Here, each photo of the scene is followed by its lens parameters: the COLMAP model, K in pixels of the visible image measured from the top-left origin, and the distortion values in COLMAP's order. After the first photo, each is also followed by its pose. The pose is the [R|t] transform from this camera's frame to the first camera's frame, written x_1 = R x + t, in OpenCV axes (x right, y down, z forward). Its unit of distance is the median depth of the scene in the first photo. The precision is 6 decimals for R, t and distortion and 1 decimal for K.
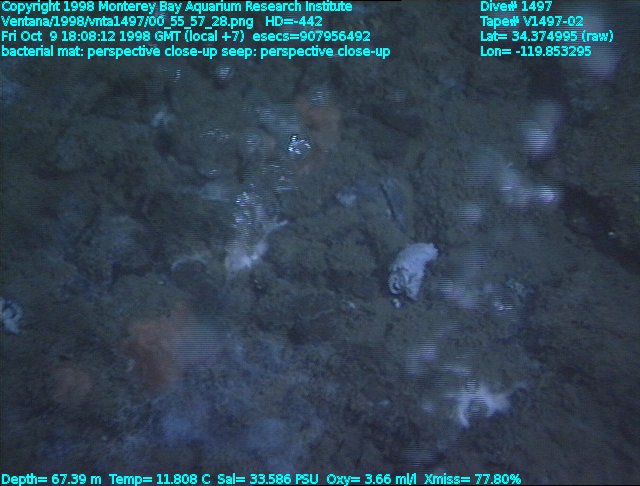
lens RADIAL K [[474.5, 0, 320.0], [0, 474.5, 243.0], [0, 0, 1]] dist [-0.002975, 0.064951]
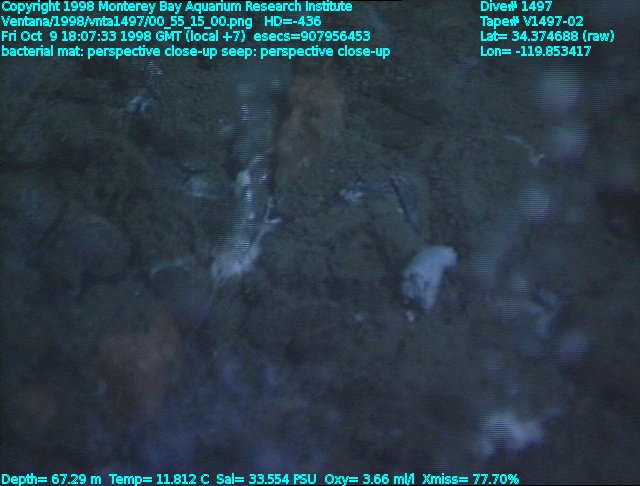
lens RADIAL K [[474.5, 0, 320.0], [0, 474.5, 243.0], [0, 0, 1]] dist [-0.002975, 0.064951]
pose [[0.999994, 0.000688, 0.003444, -0.005127], [-0.000687, 1.000000, -0.000190, -0.006506], [-0.003444, 0.000188, 0.999994, 0.133662]]
